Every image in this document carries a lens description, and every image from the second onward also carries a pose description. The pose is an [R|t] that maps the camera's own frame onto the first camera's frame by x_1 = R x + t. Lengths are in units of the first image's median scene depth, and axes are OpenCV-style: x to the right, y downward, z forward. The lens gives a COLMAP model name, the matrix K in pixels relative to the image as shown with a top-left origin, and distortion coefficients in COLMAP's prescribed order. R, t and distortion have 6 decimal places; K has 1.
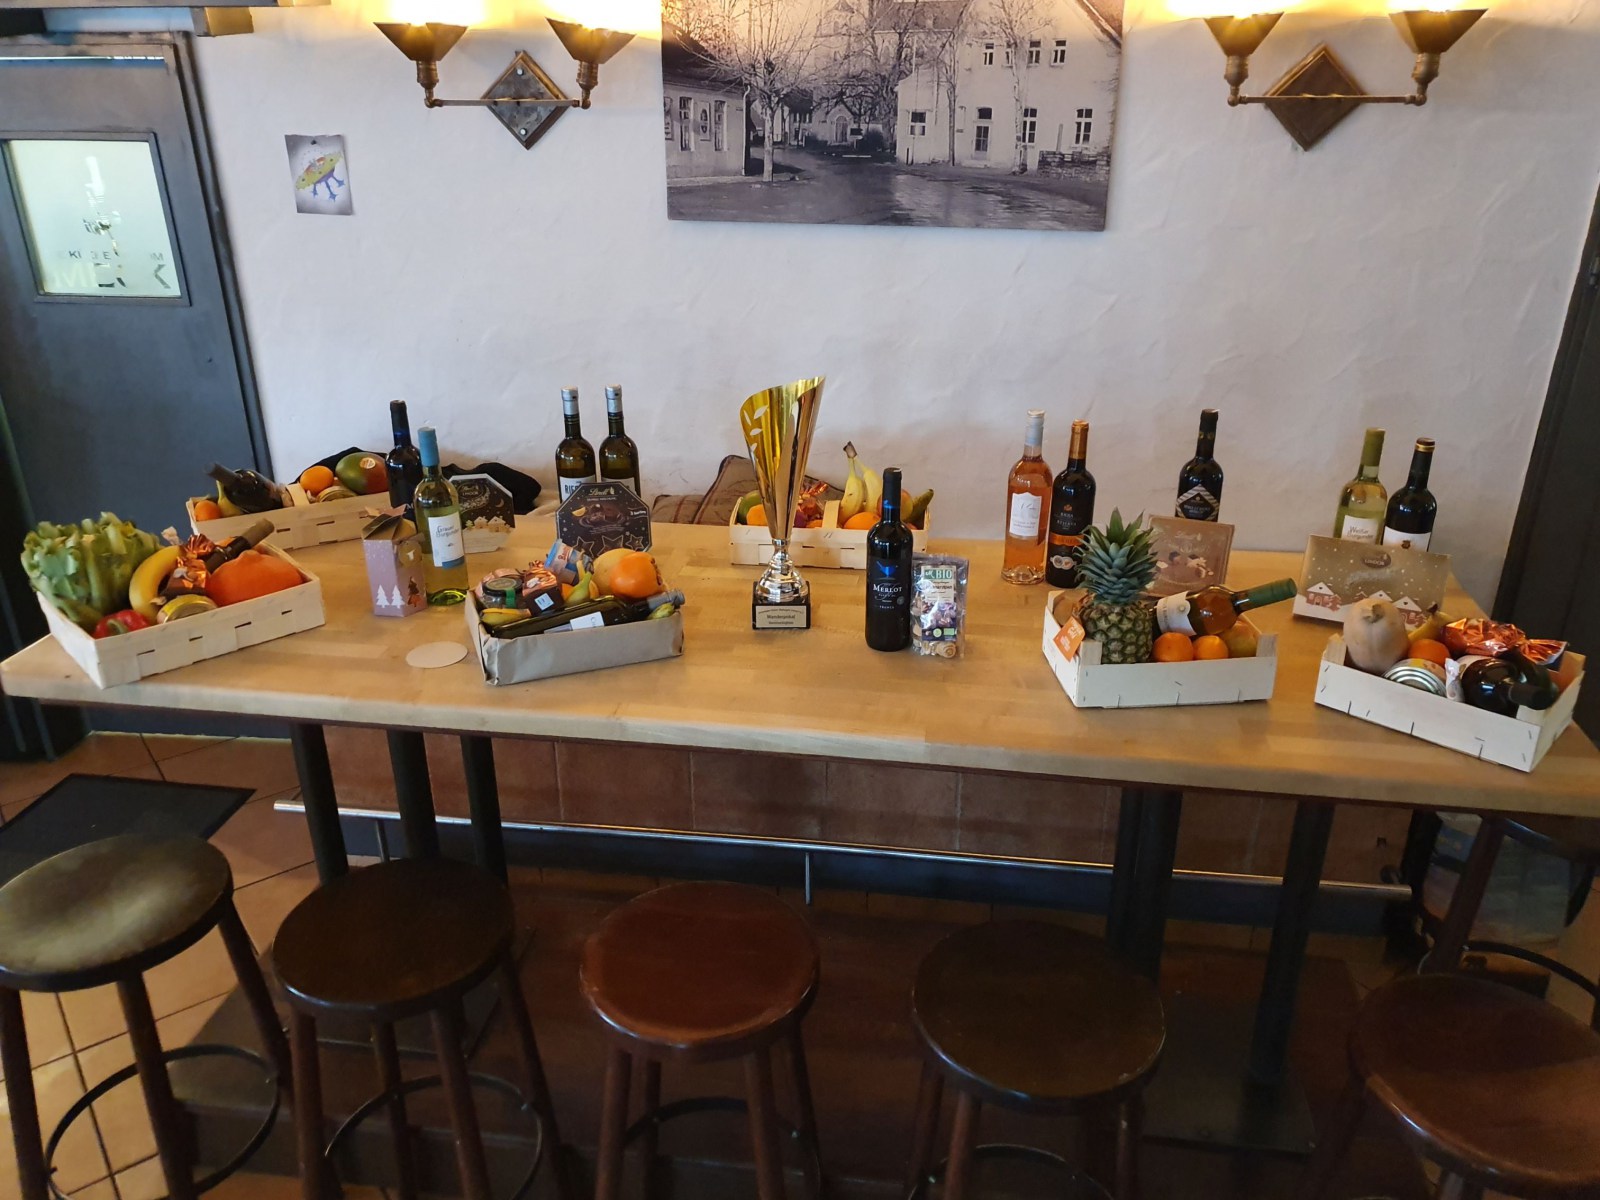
lens RADIAL K [[1238.9, 0, 783.3], [0, 1238.9, 601.6], [0, 0, 1]] dist [0.011419, 0.012609]
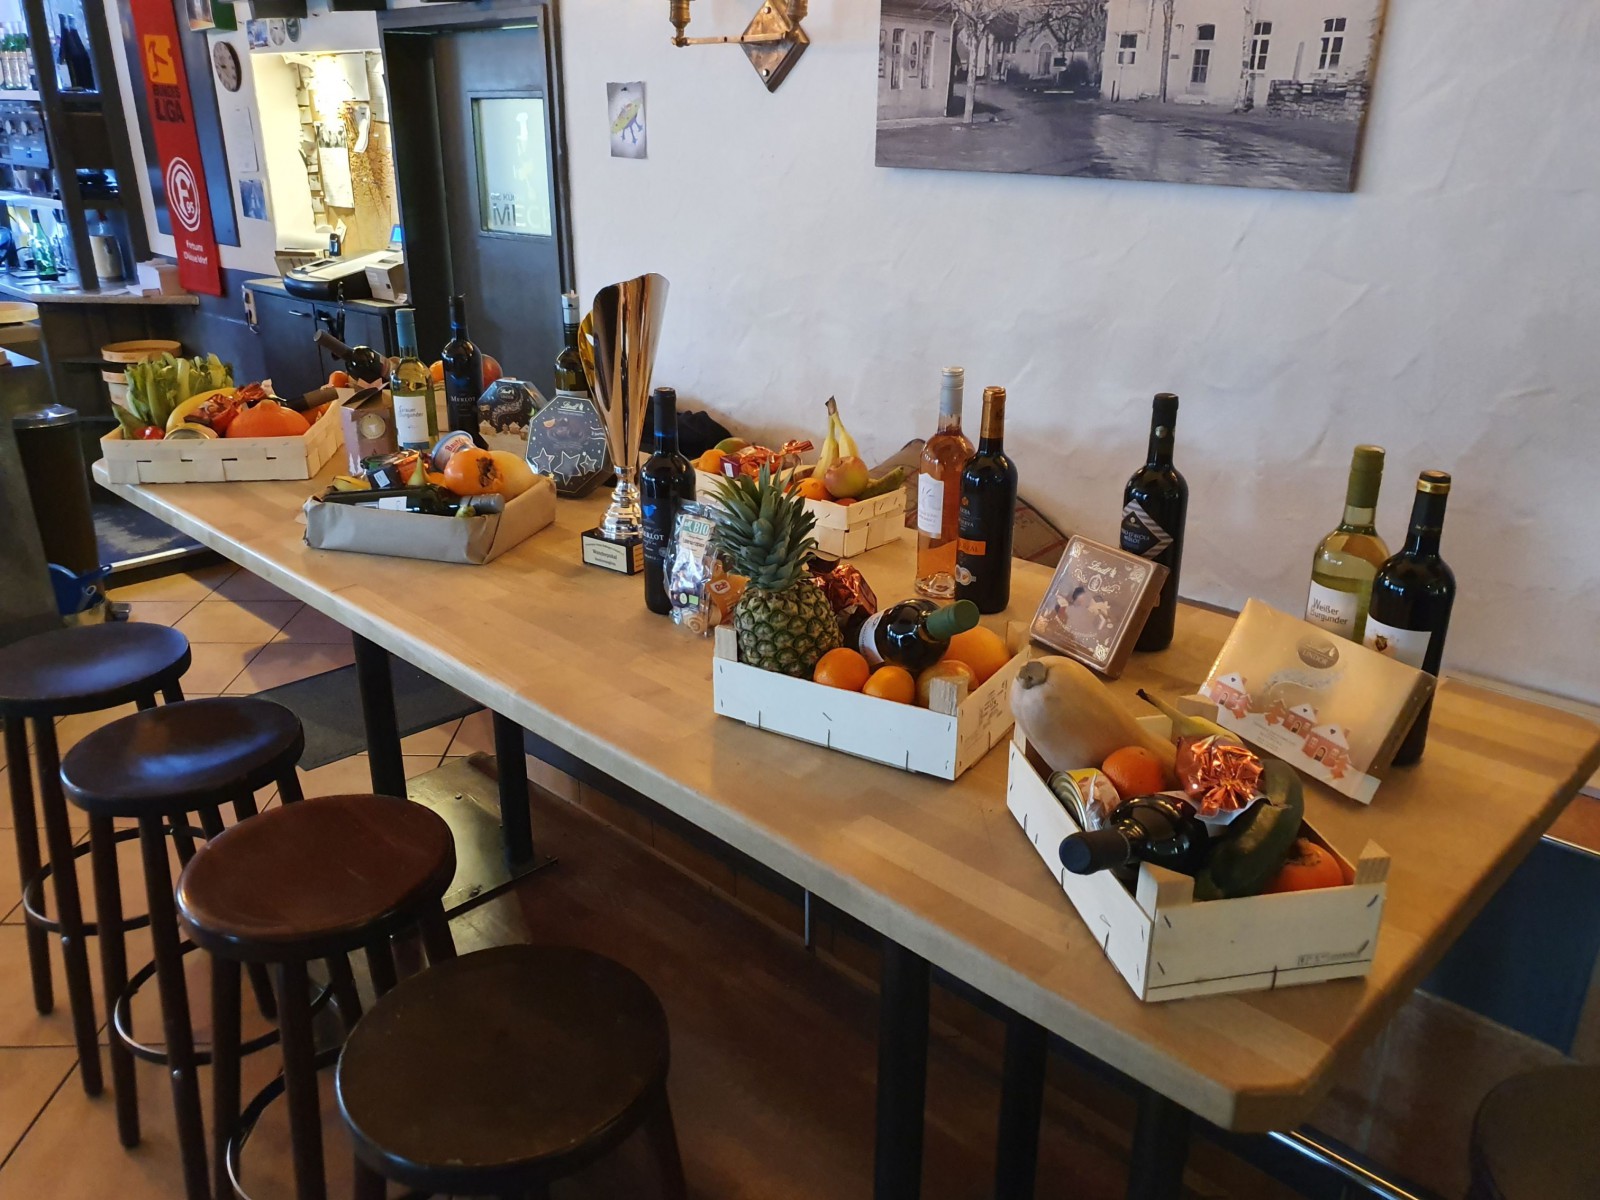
lens RADIAL K [[1238.9, 0, 797.2], [0, 1238.9, 594.8], [0, 0, 1]] dist [0.011419, 0.012609]
pose [[0.811277, 0.217320, -0.542773, 0.442915], [-0.246798, 0.968880, 0.019041, -0.007617], [0.530019, 0.118507, 0.839664, 0.255217]]
